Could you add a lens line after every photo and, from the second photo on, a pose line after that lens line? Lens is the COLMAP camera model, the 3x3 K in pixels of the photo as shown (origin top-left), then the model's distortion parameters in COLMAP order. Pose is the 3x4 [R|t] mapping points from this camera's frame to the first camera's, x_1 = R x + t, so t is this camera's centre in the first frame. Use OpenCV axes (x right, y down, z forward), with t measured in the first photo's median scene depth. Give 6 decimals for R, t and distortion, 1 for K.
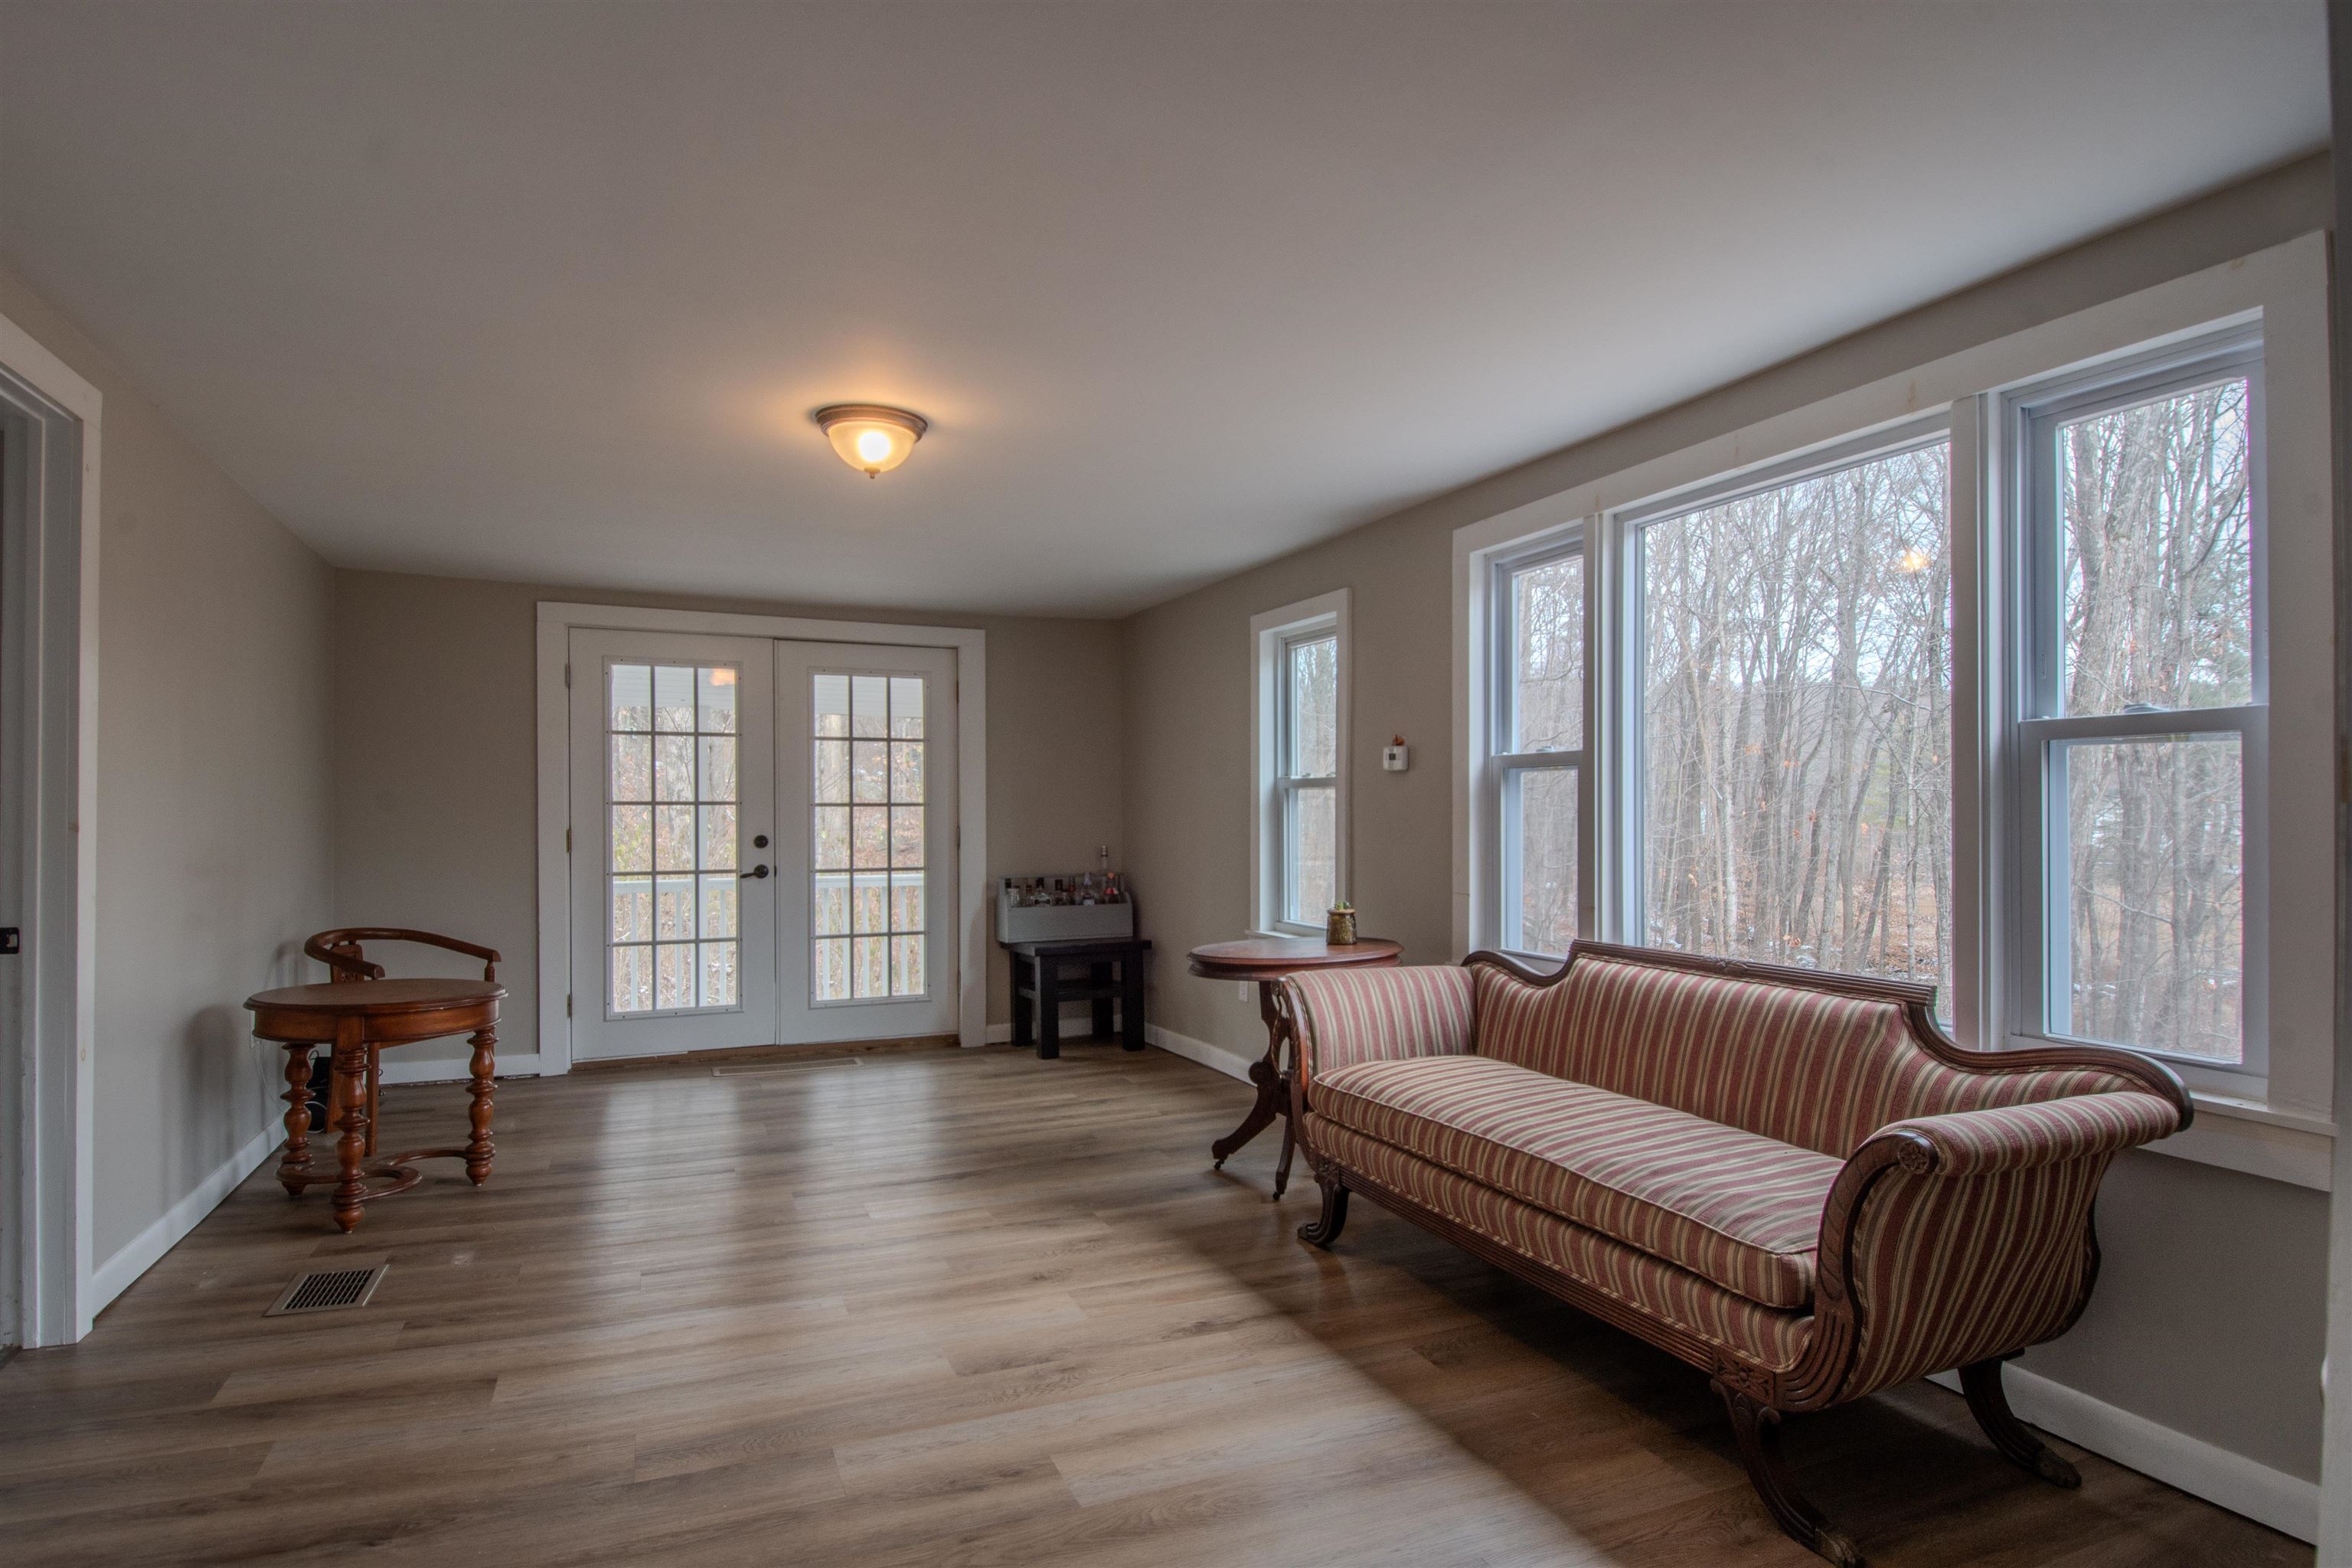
lens RADIAL K [[1241.7, 0, 1161.3], [0, 1241.7, 791.4], [0, 0, 1]] dist [0.001910, -0.005182]
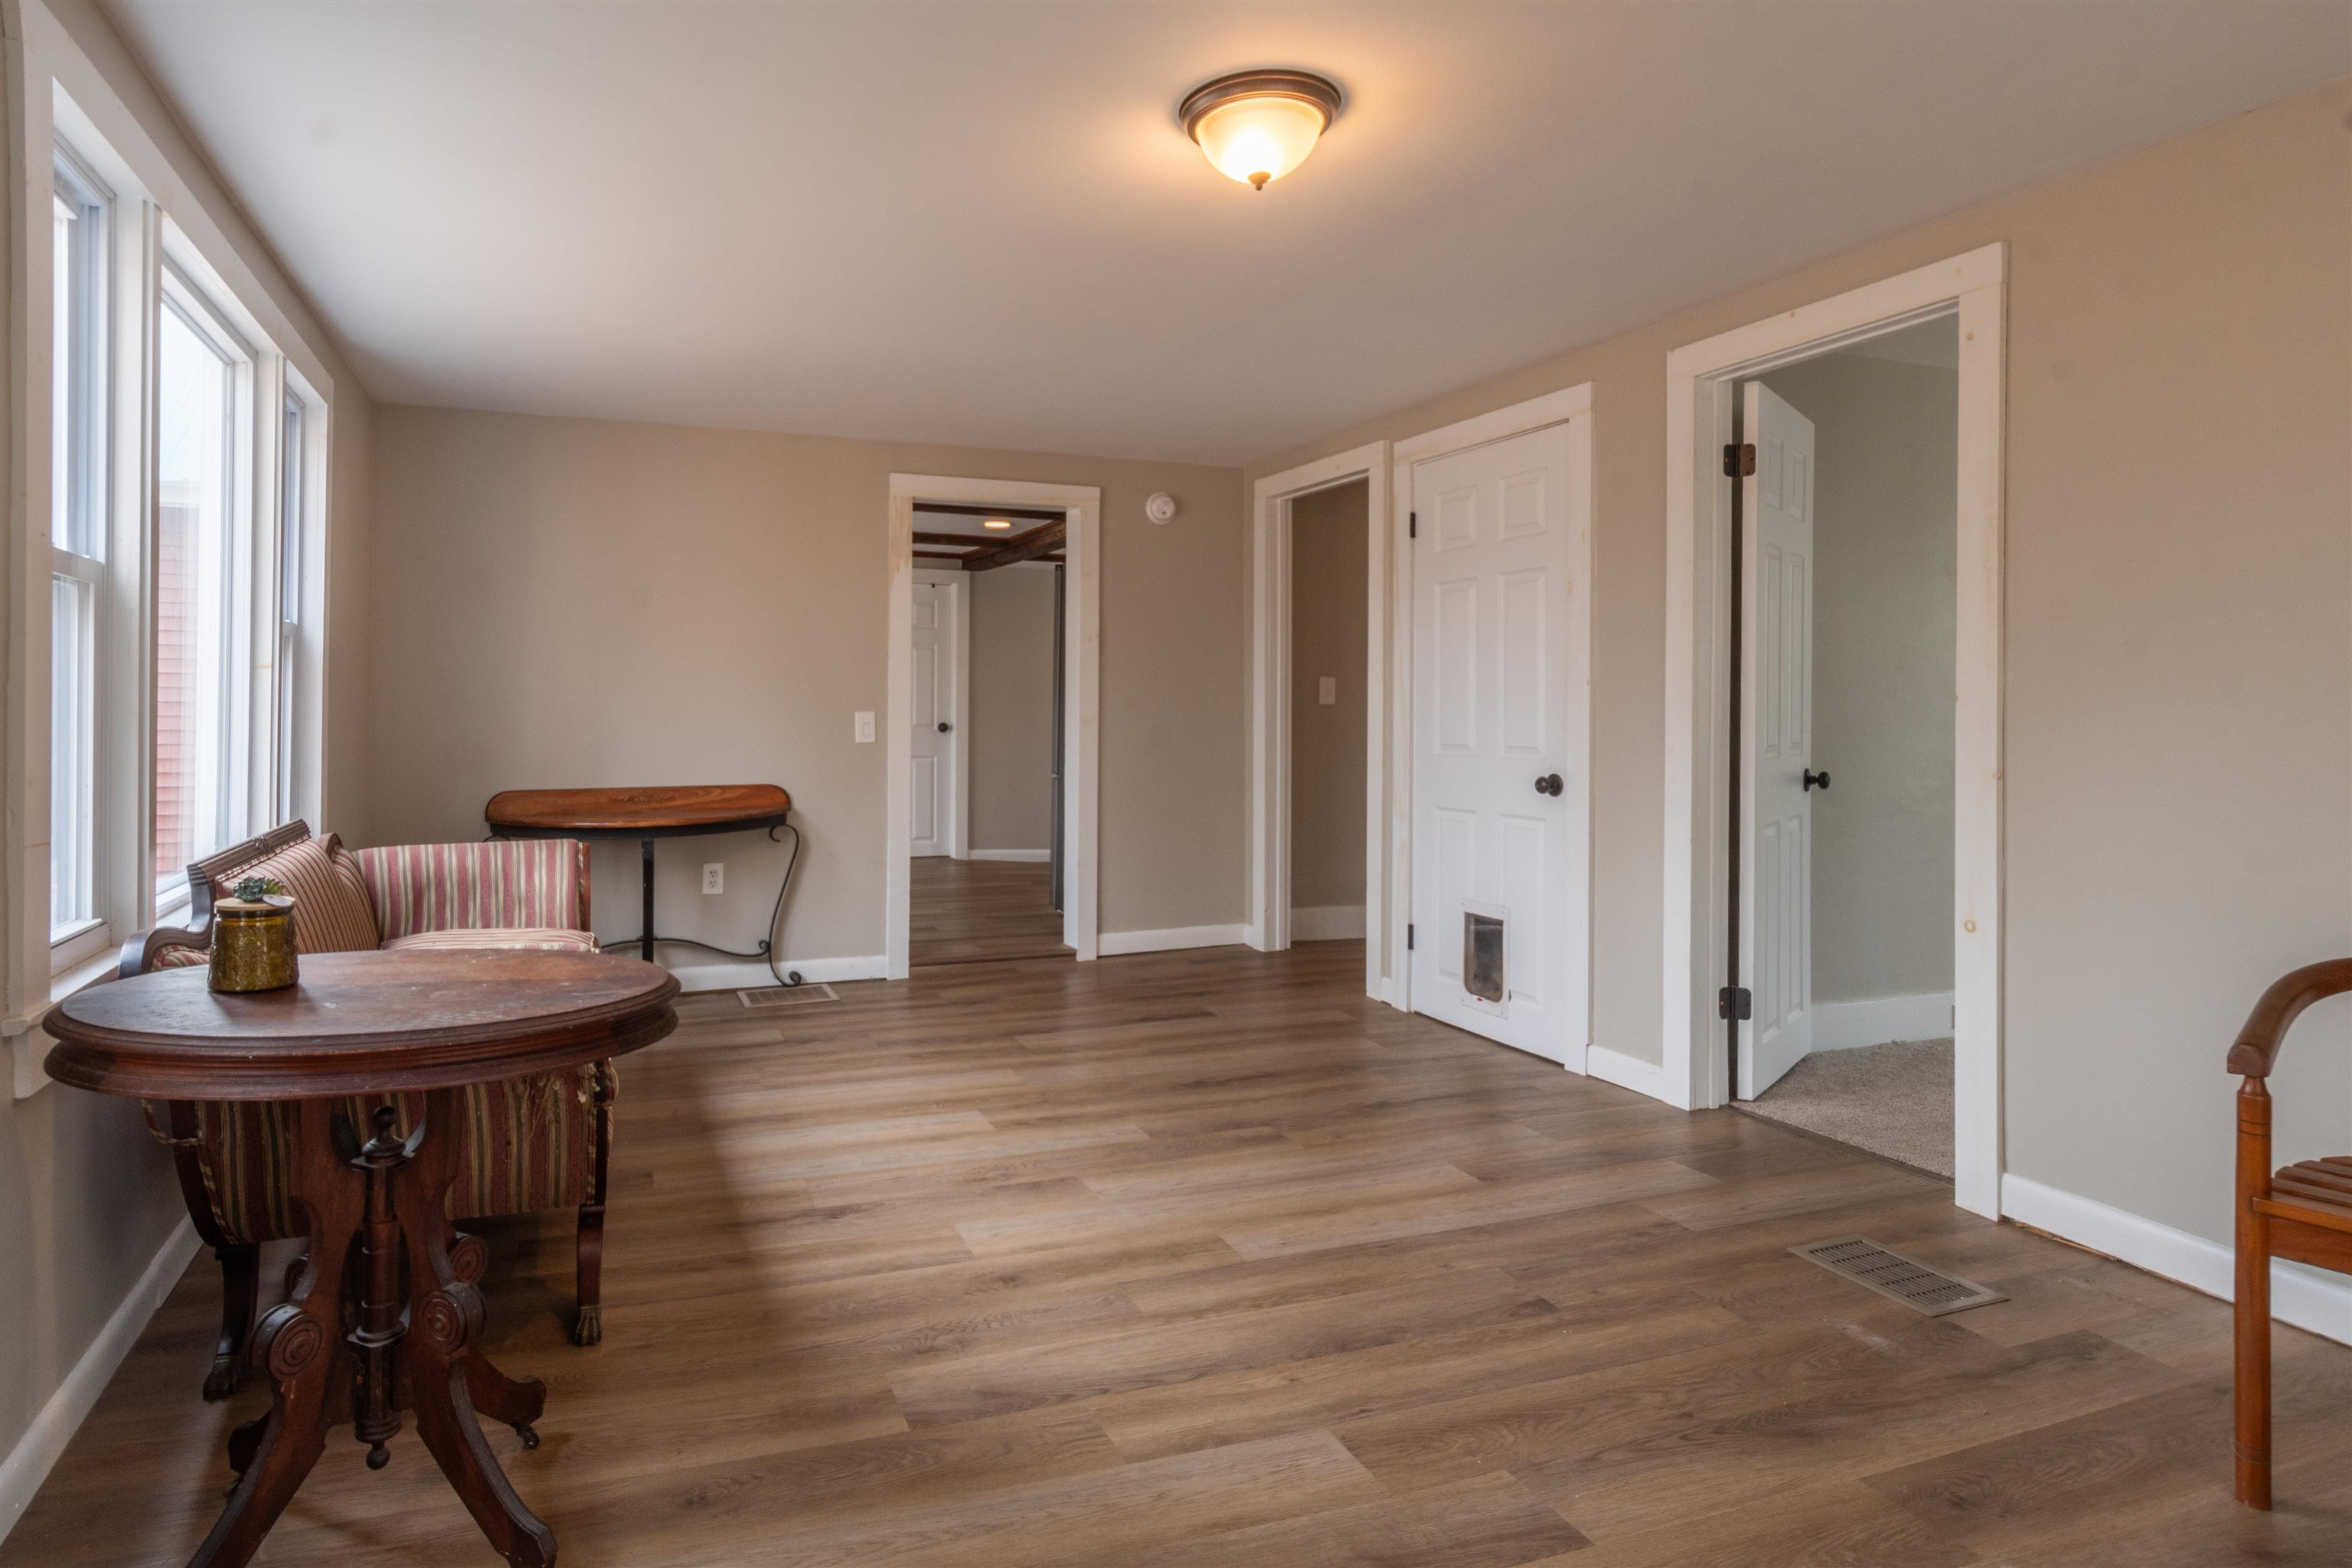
lens RADIAL K [[1241.7, 0, 1059.2], [0, 1241.7, 704.9], [0, 0, 1]] dist [0.001910, -0.005182]
pose [[-0.999019, -0.005488, 0.043948, -0.090412], [-0.006607, 0.999657, -0.025353, 0.031339], [-0.043794, -0.025619, -0.998712, 0.996498]]
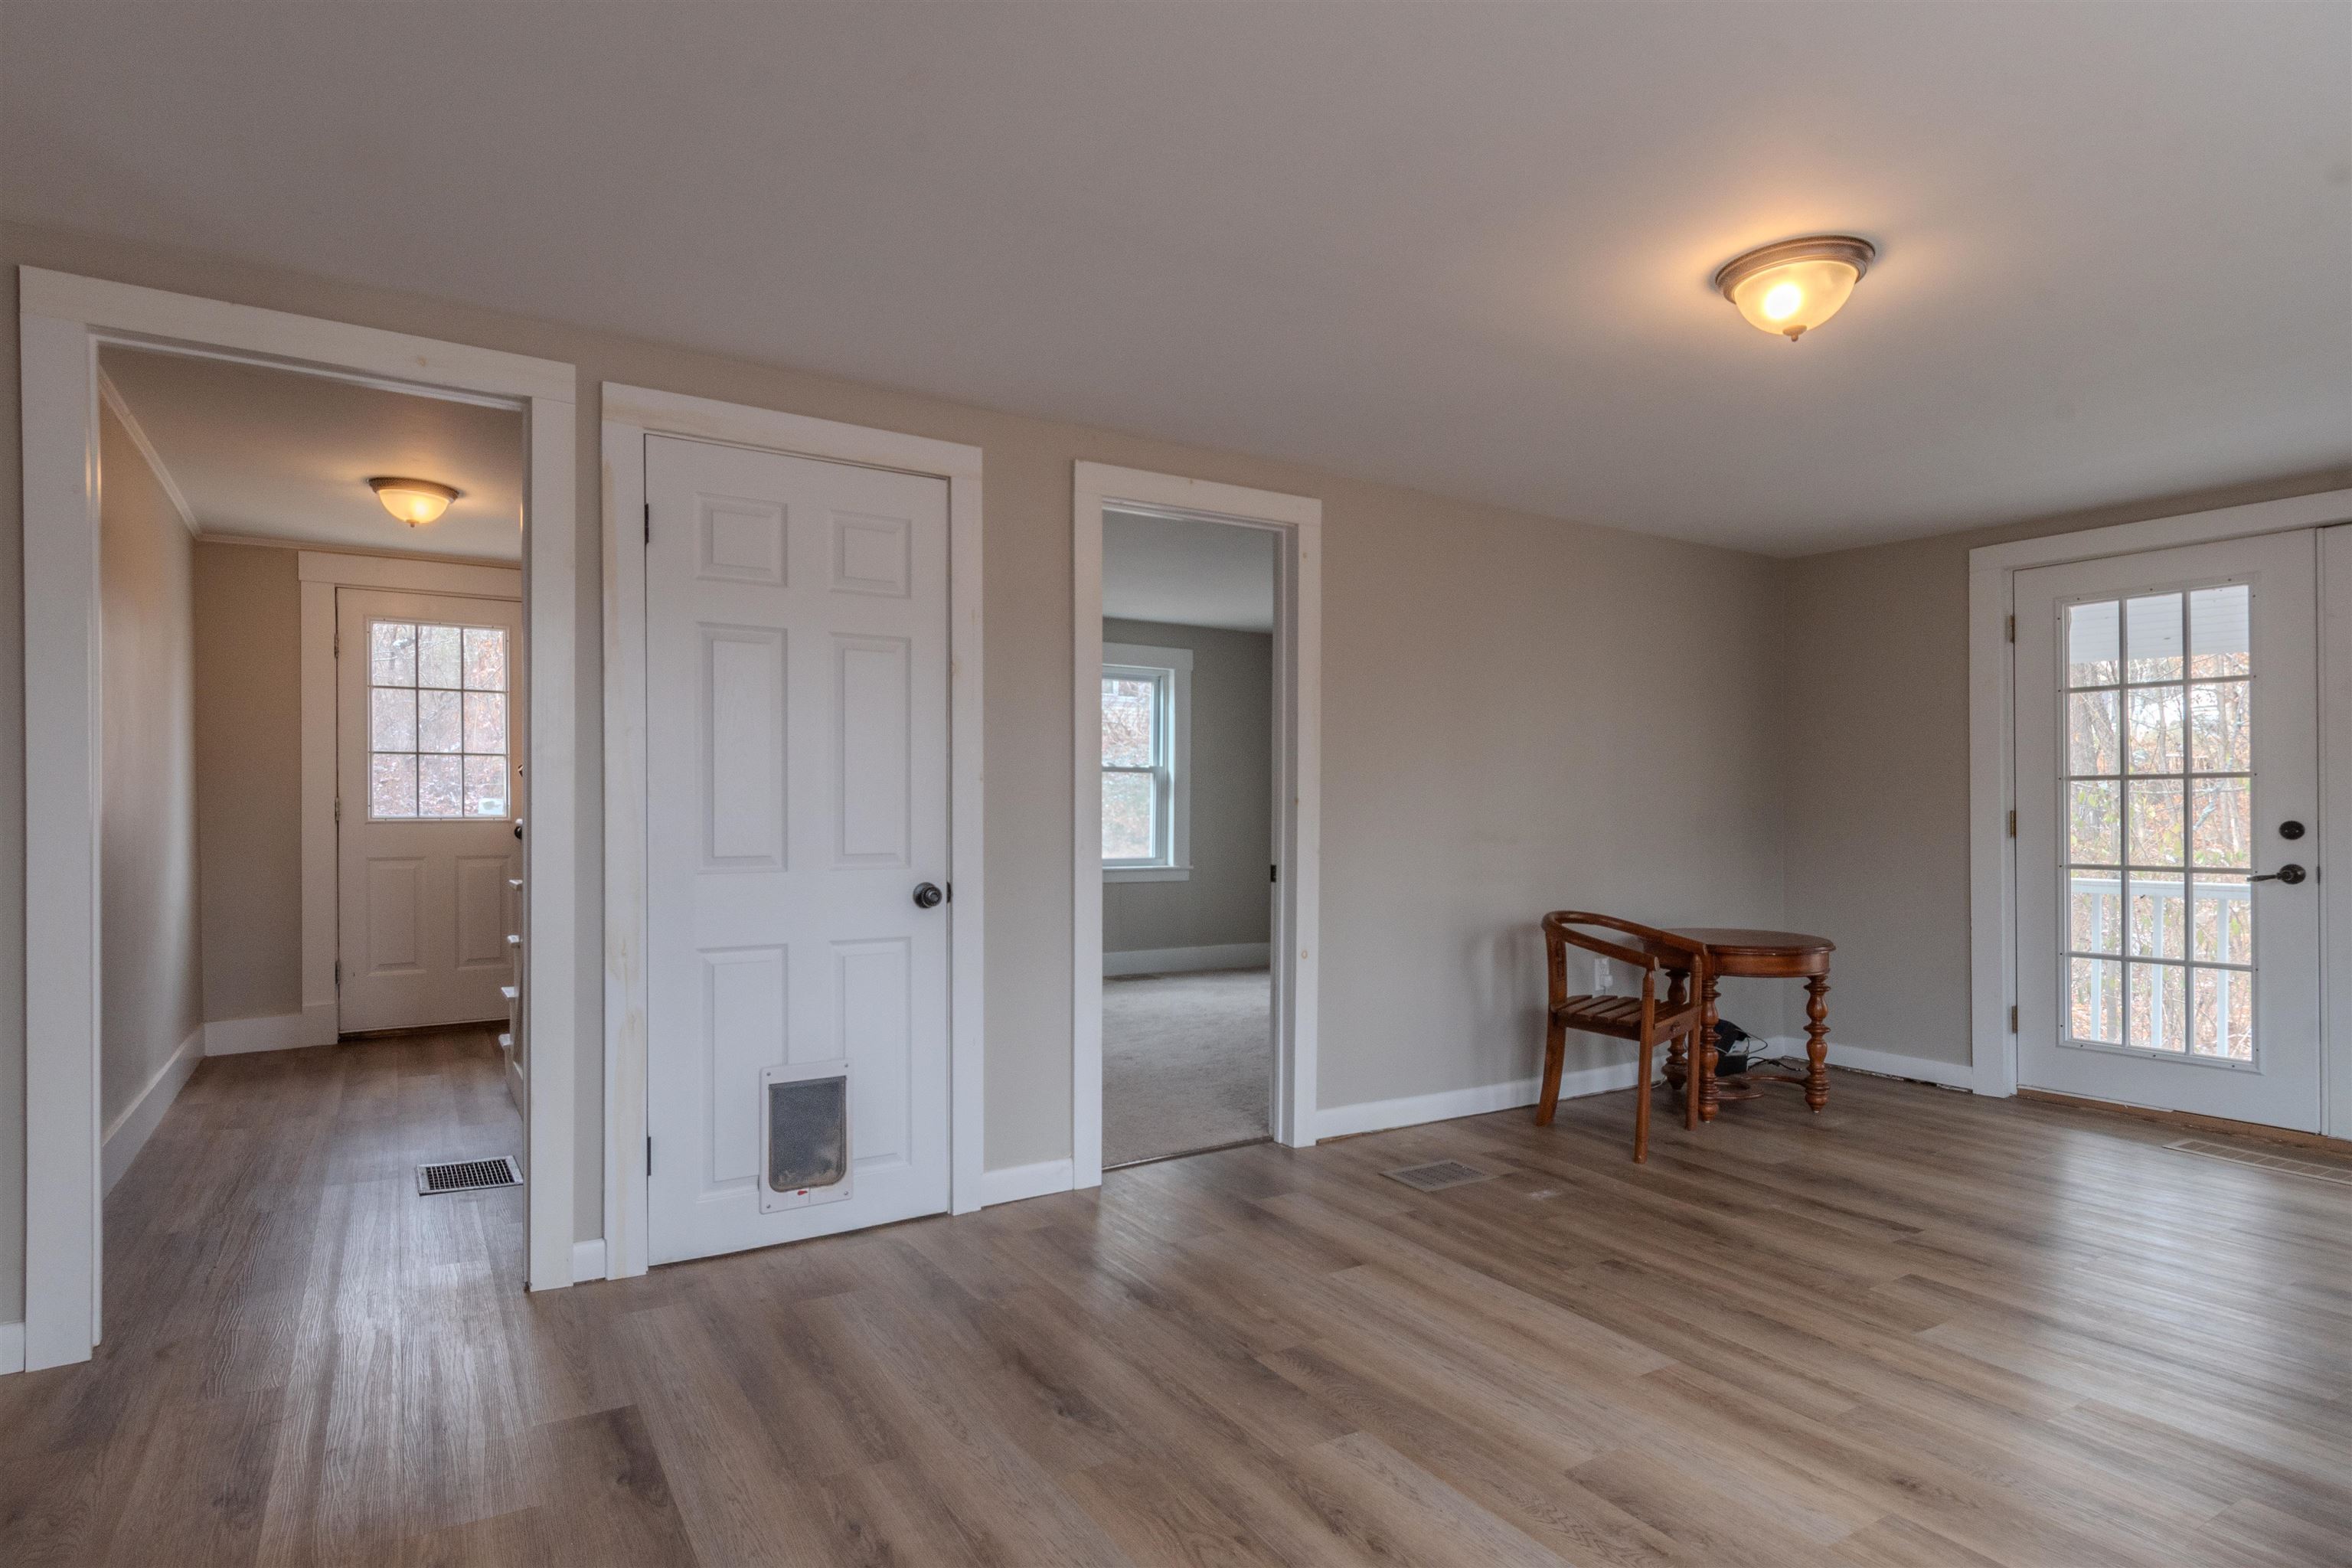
lens RADIAL K [[1241.7, 0, 1121.4], [0, 1241.7, 818.6], [0, 0, 1]] dist [0.001910, -0.005182]
pose [[0.138047, 0.007588, -0.990397, 0.275570], [0.020373, 0.999737, 0.010499, 0.014459], [0.990216, -0.021627, 0.137856, 0.284657]]
